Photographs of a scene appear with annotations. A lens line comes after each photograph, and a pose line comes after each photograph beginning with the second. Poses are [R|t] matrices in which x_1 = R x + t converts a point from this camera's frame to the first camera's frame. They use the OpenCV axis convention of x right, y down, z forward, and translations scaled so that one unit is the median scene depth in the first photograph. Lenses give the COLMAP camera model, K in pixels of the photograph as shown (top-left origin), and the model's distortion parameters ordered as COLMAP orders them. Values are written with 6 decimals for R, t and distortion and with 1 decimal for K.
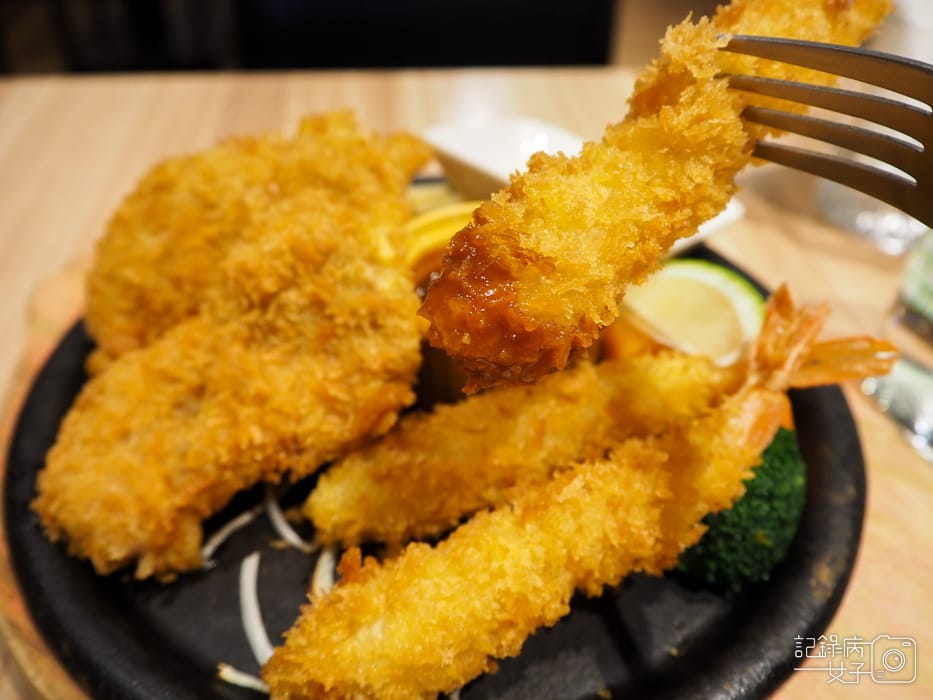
lens RADIAL K [[786.5, 0, 466.5], [0, 786.5, 350.0], [0, 0, 1]] dist [-0.012061, -0.046782]
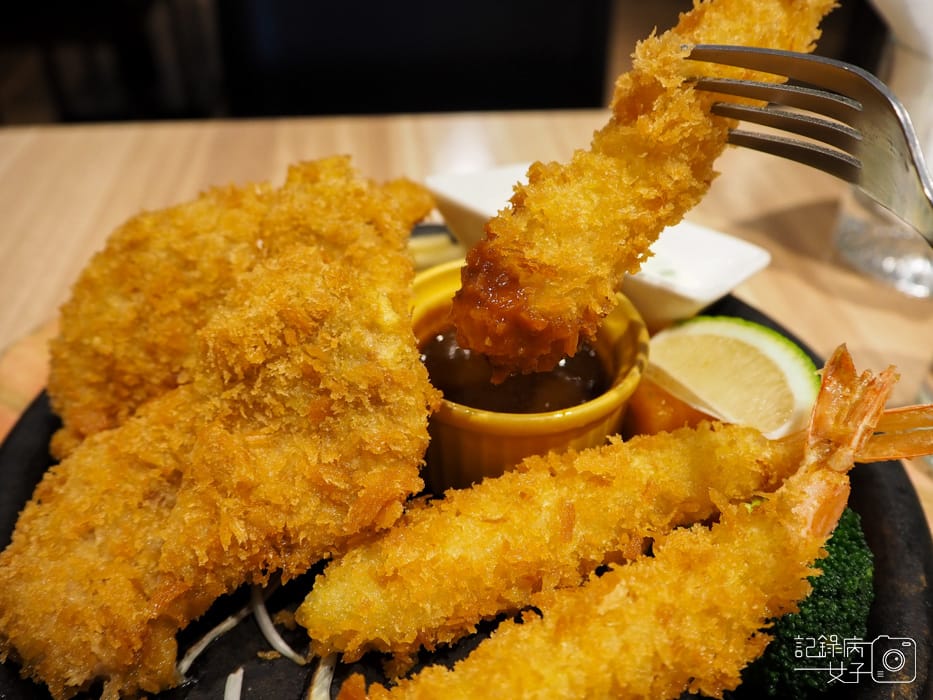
lens RADIAL K [[786.5, 0, 466.5], [0, 786.5, 350.0], [0, 0, 1]] dist [-0.012061, -0.046782]
pose [[0.999805, -0.016698, 0.010549, -0.024861], [0.017209, 0.998581, -0.050405, -0.042193], [-0.009692, 0.050577, 0.998673, 0.126096]]
